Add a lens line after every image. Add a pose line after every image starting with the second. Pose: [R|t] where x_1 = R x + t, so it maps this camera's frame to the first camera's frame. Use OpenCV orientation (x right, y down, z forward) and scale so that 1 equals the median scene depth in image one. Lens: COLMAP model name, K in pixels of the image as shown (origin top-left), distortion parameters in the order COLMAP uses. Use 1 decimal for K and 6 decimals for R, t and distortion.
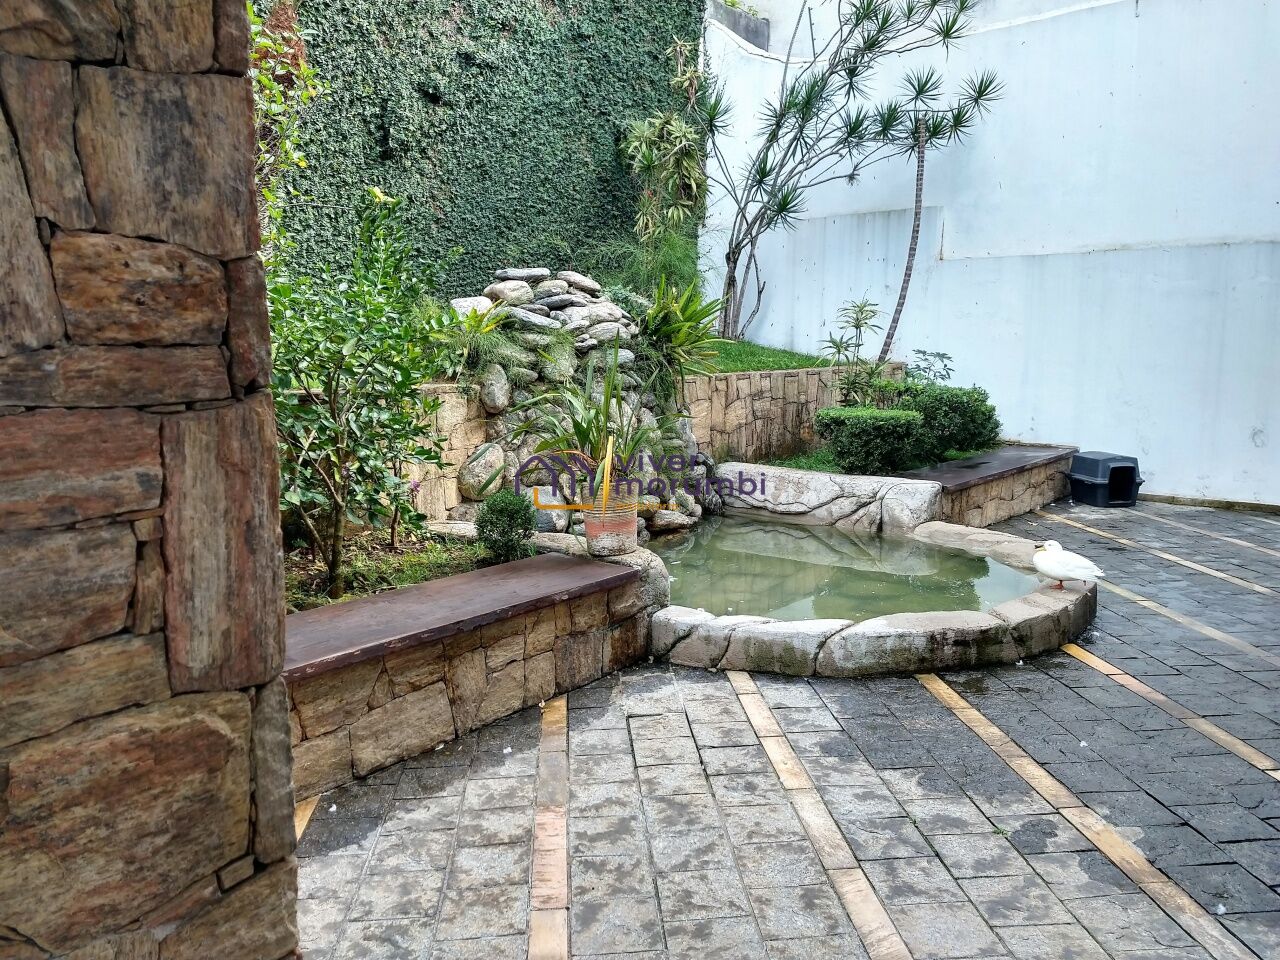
lens RADIAL K [[995.0, 0, 623.3], [0, 995.0, 487.7], [0, 0, 1]] dist [0.257530, -0.449151]
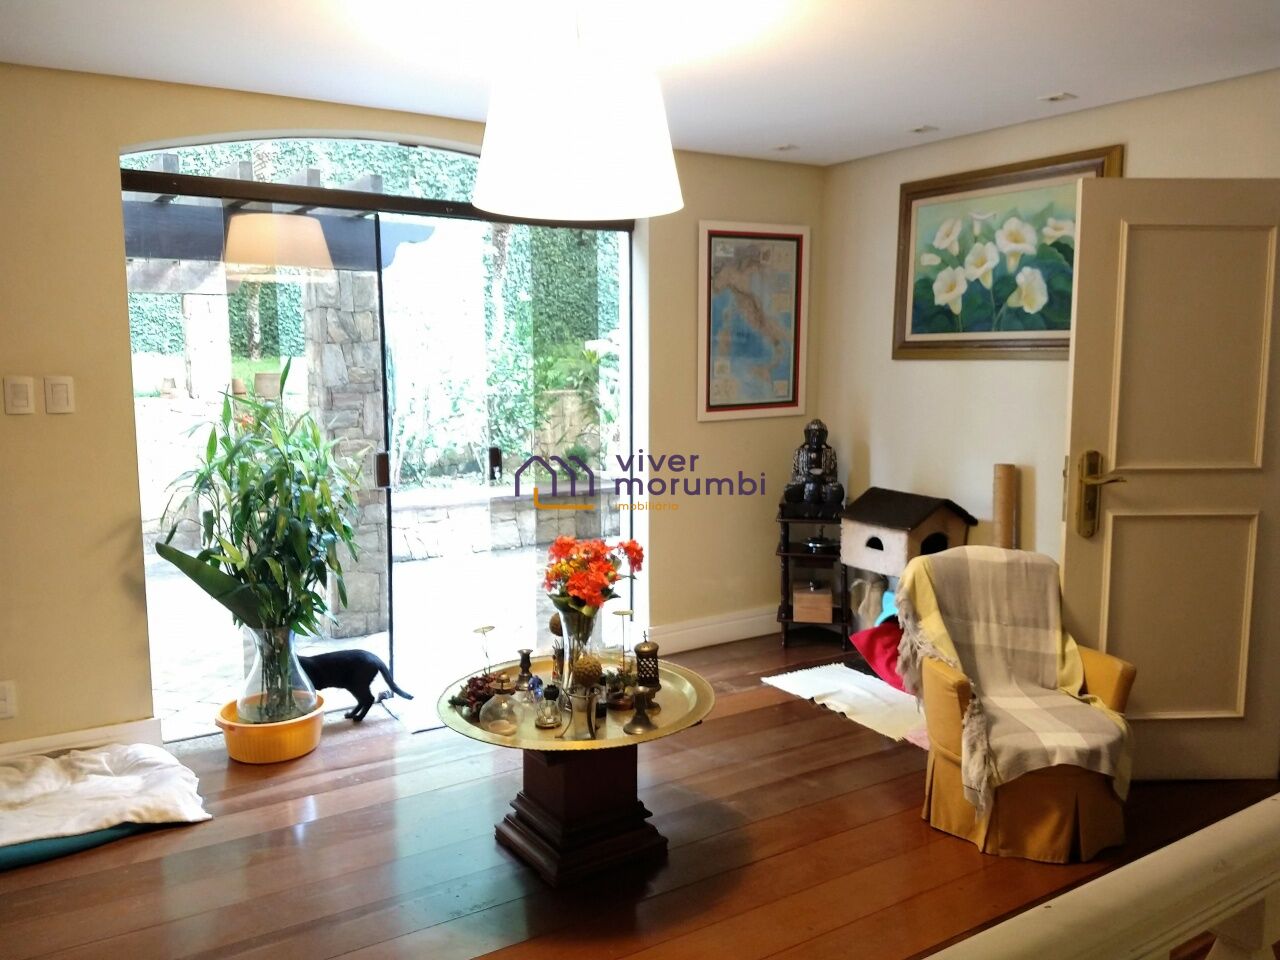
lens RADIAL K [[995.0, 0, 623.3], [0, 995.0, 487.7], [0, 0, 1]] dist [0.257530, -0.449151]
pose [[0.954520, 0.049877, -0.293944, 3.033817], [-0.051737, 0.998660, 0.001449, 0.427232], [0.293623, 0.013825, 0.955821, -4.632014]]
